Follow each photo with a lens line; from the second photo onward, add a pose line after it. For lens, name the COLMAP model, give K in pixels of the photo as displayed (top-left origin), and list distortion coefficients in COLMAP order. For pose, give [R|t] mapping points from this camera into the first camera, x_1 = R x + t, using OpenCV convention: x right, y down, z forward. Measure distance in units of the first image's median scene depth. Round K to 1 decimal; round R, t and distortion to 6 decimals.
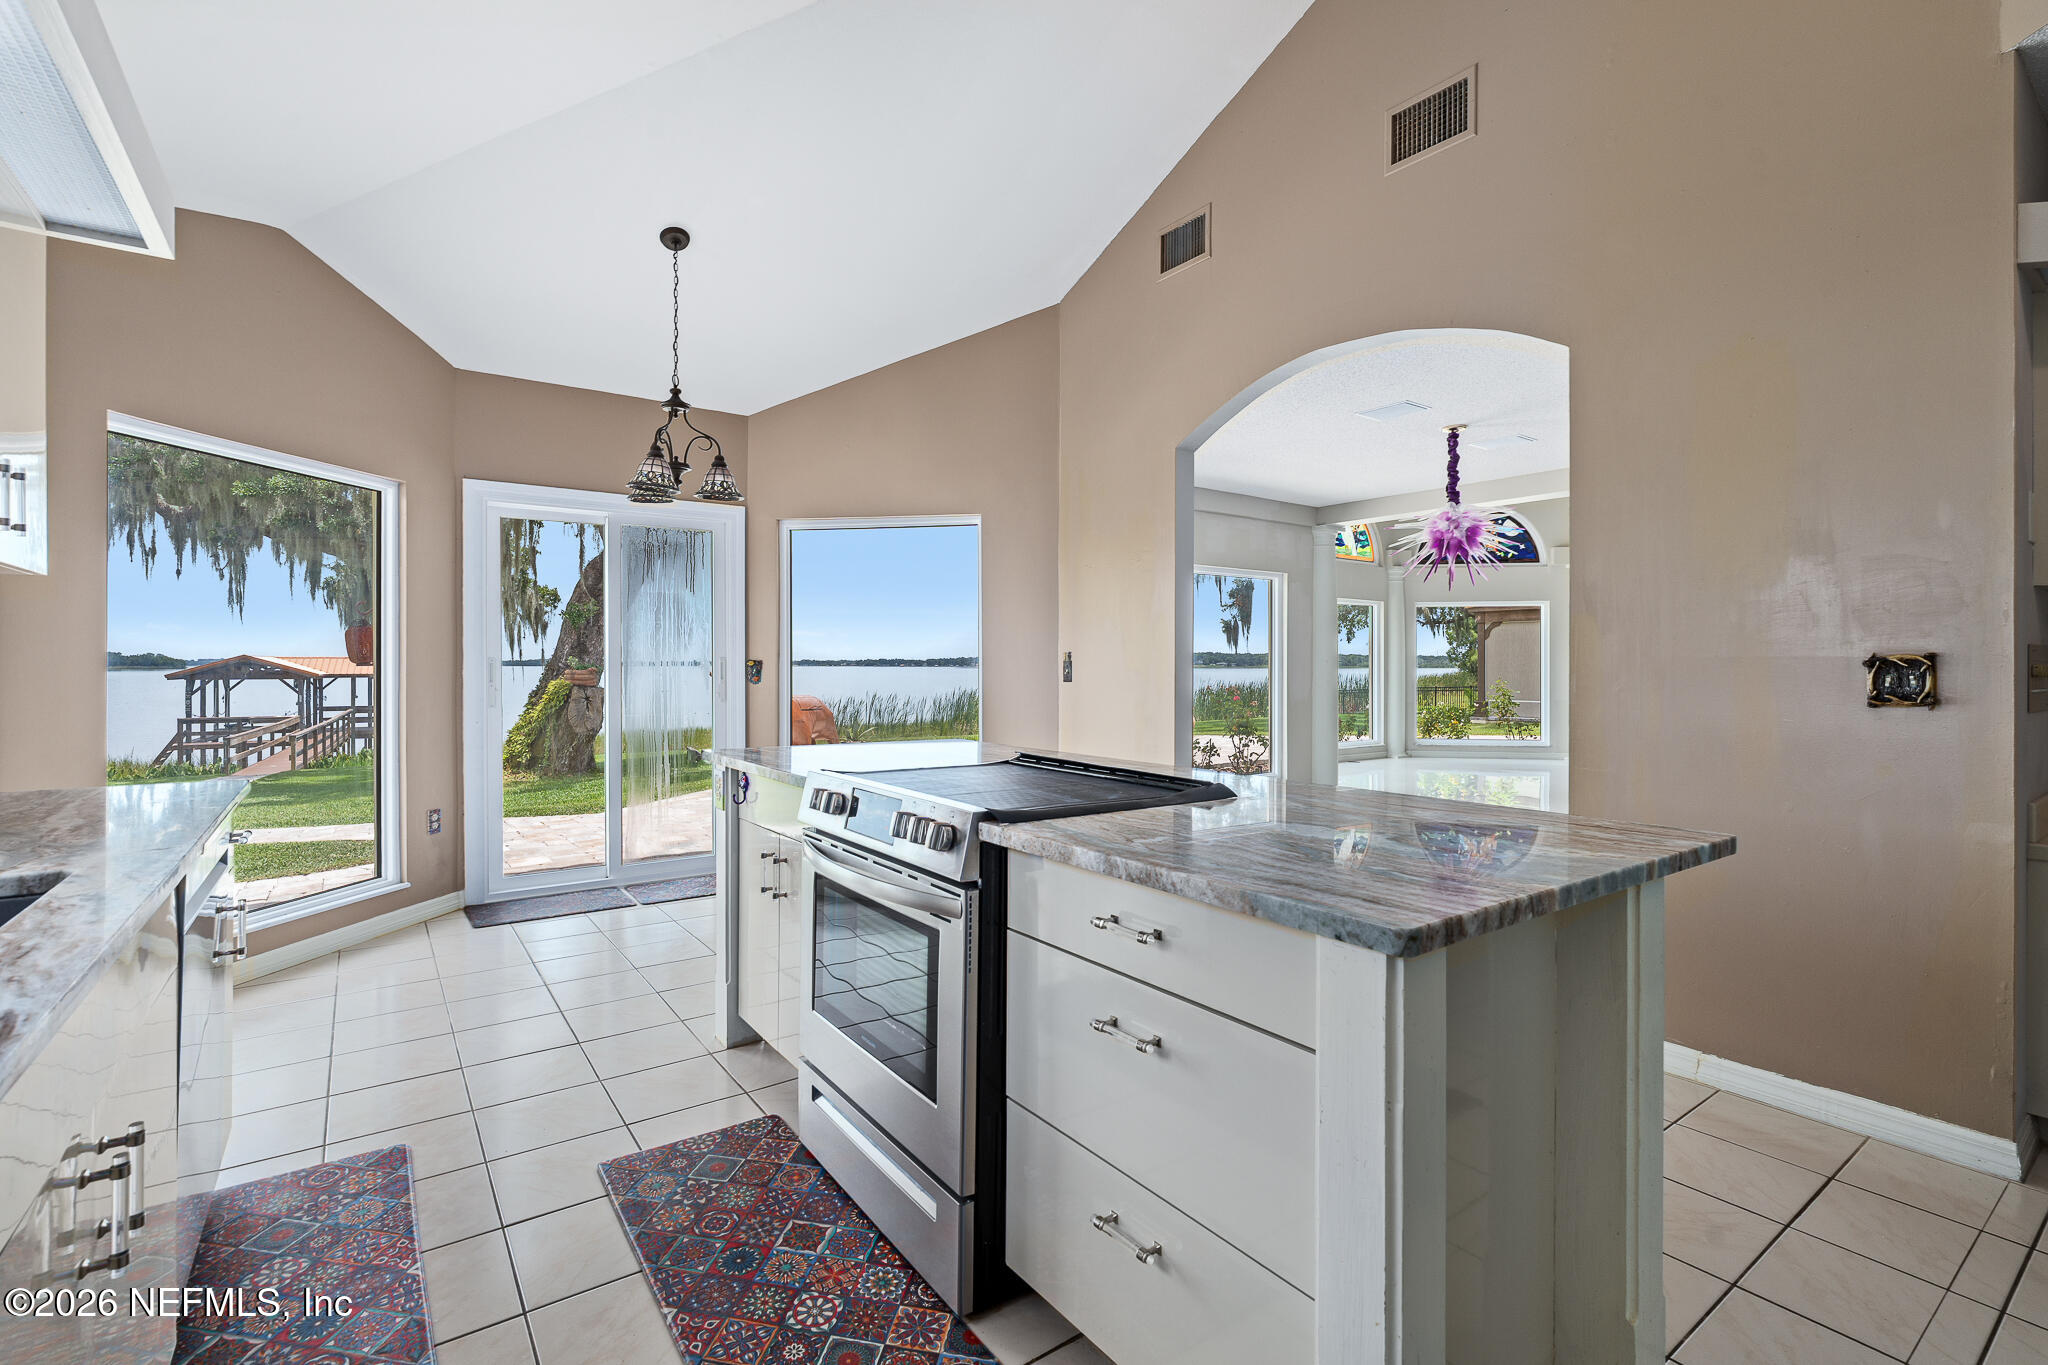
lens RADIAL K [[922.6, 0, 1022.0], [0, 922.6, 675.4], [0, 0, 1]] dist [-0.005172, 0.002789]
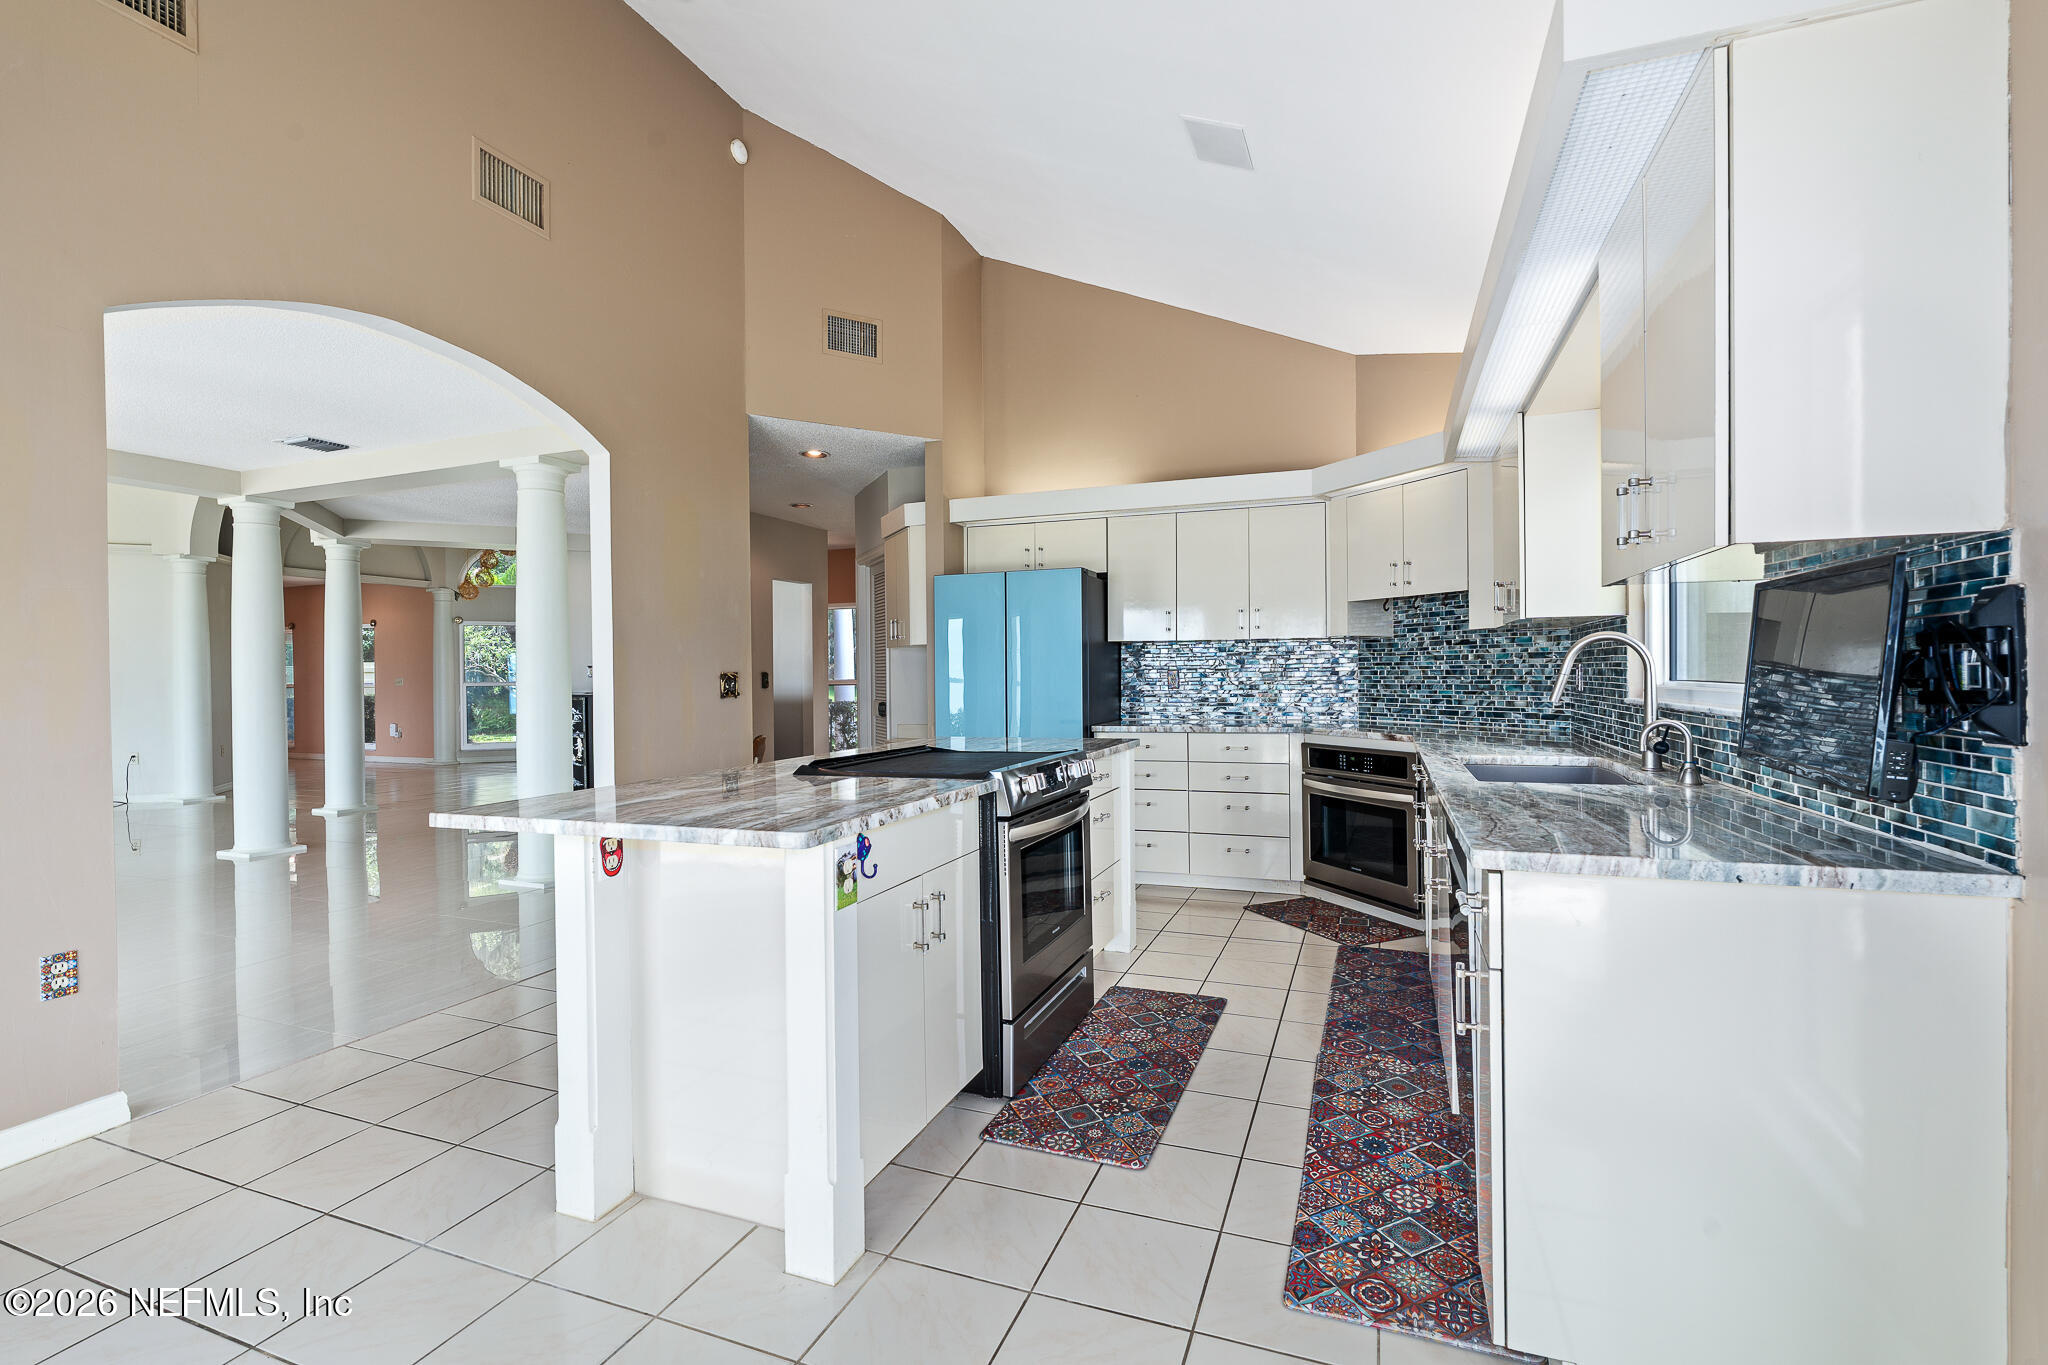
lens RADIAL K [[922.6, 0, 1022.4], [0, 922.6, 675.7], [0, 0, 1]] dist [-0.005172, 0.002789]
pose [[-0.544517, 0.002015, 0.838747, -0.513773], [0.019928, 0.999746, 0.010535, -0.010600], [-0.838513, 0.022451, -0.544419, 0.684041]]
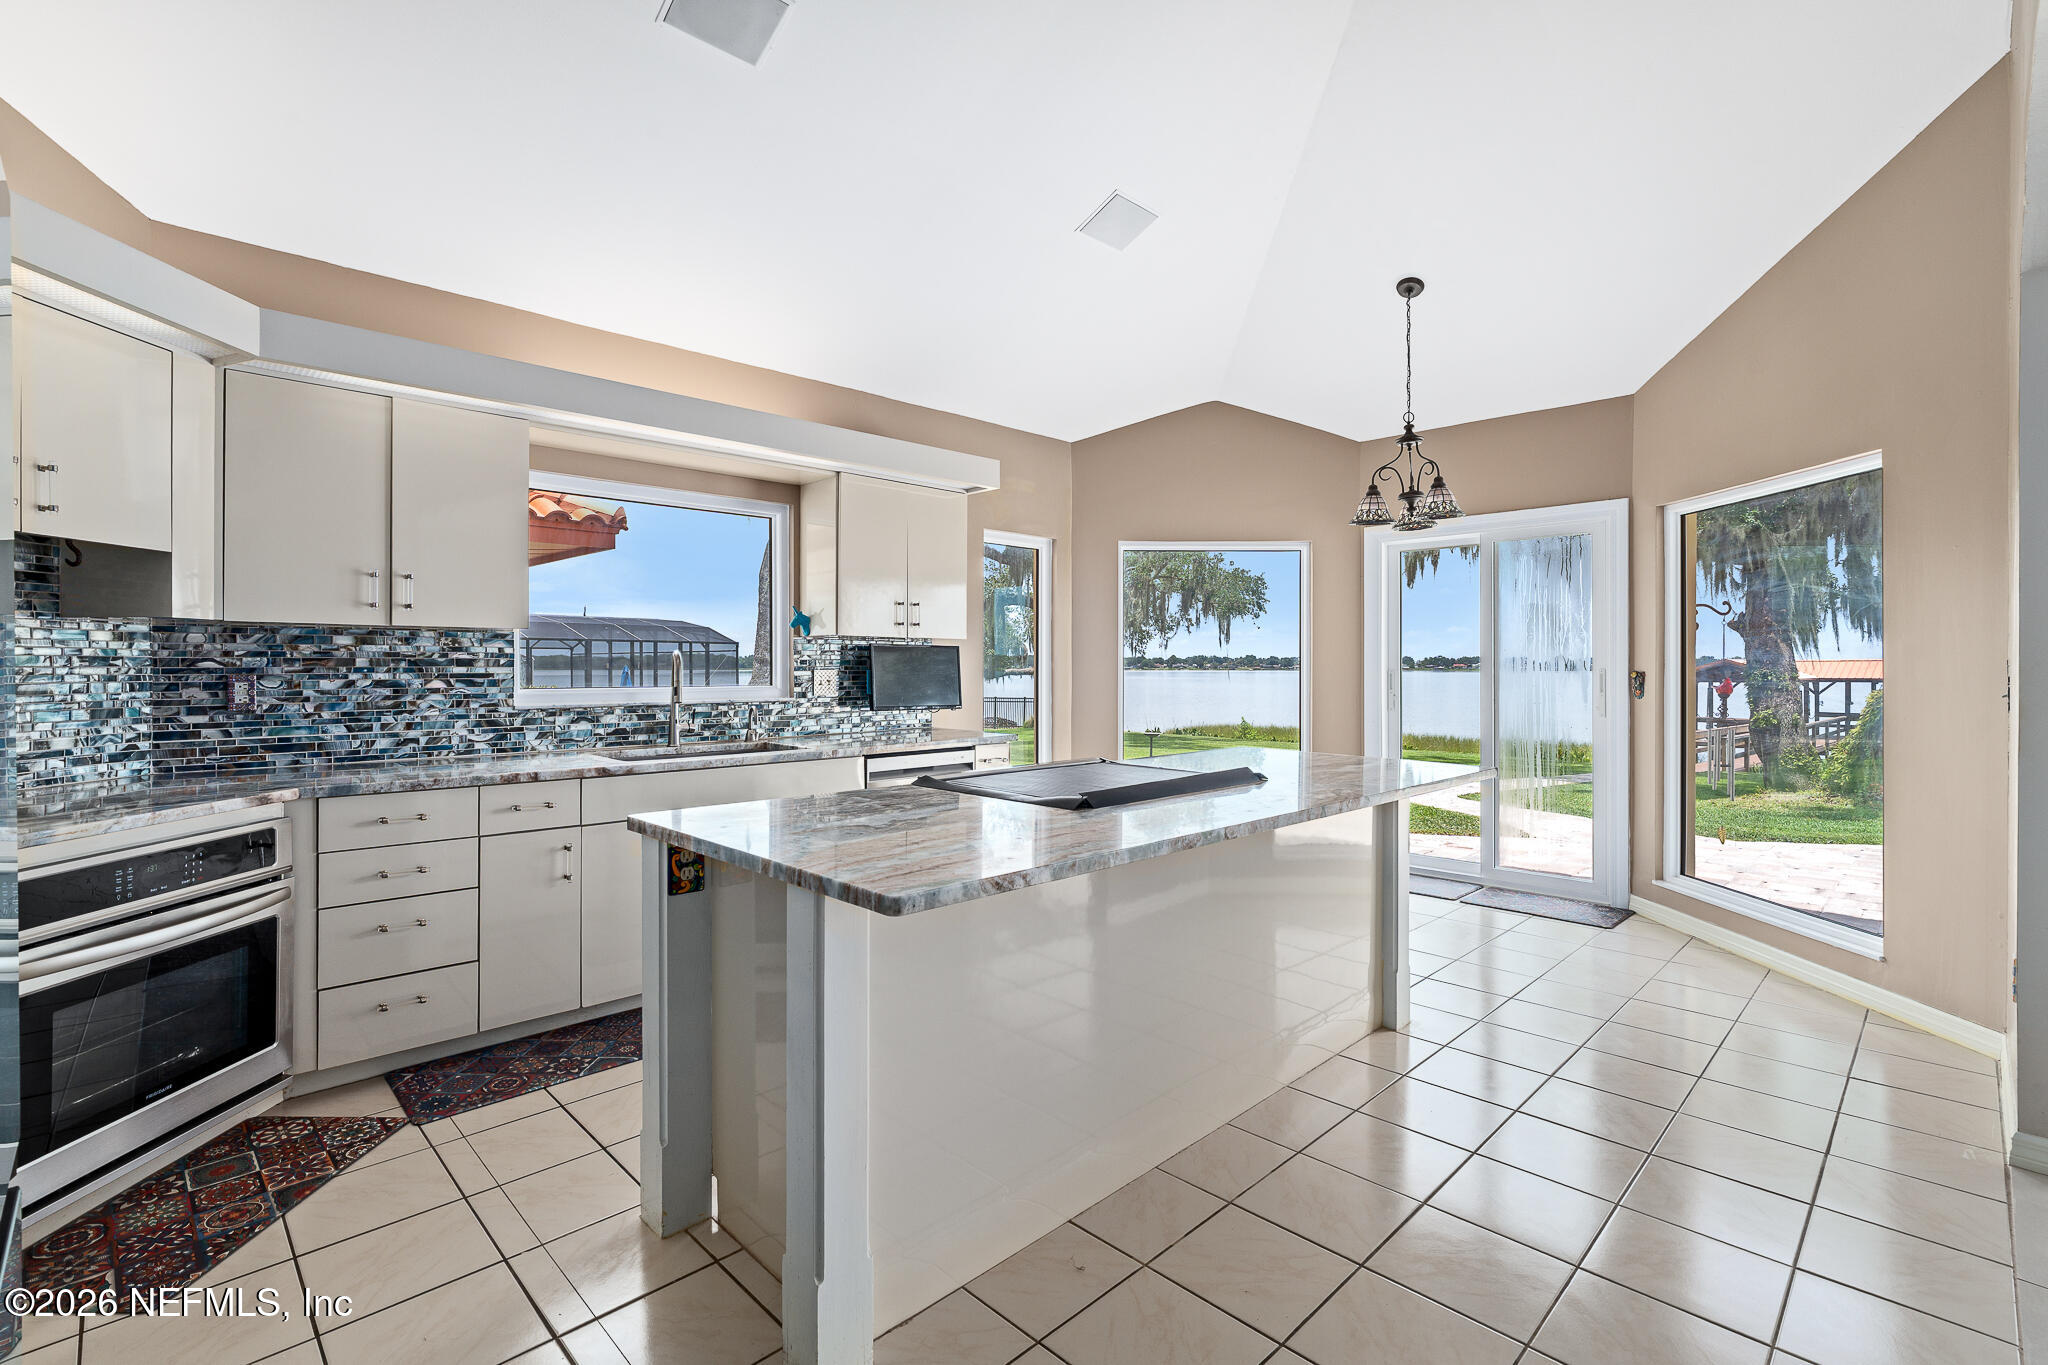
lens RADIAL K [[922.6, 0, 1013.0], [0, 922.6, 669.1], [0, 0, 1]] dist [-0.005172, 0.002789]
pose [[0.144055, 0.001556, -0.989568, 0.488415], [-0.010739, 0.999942, 0.000009, -0.012097], [0.989511, 0.010626, 0.144063, 0.290601]]
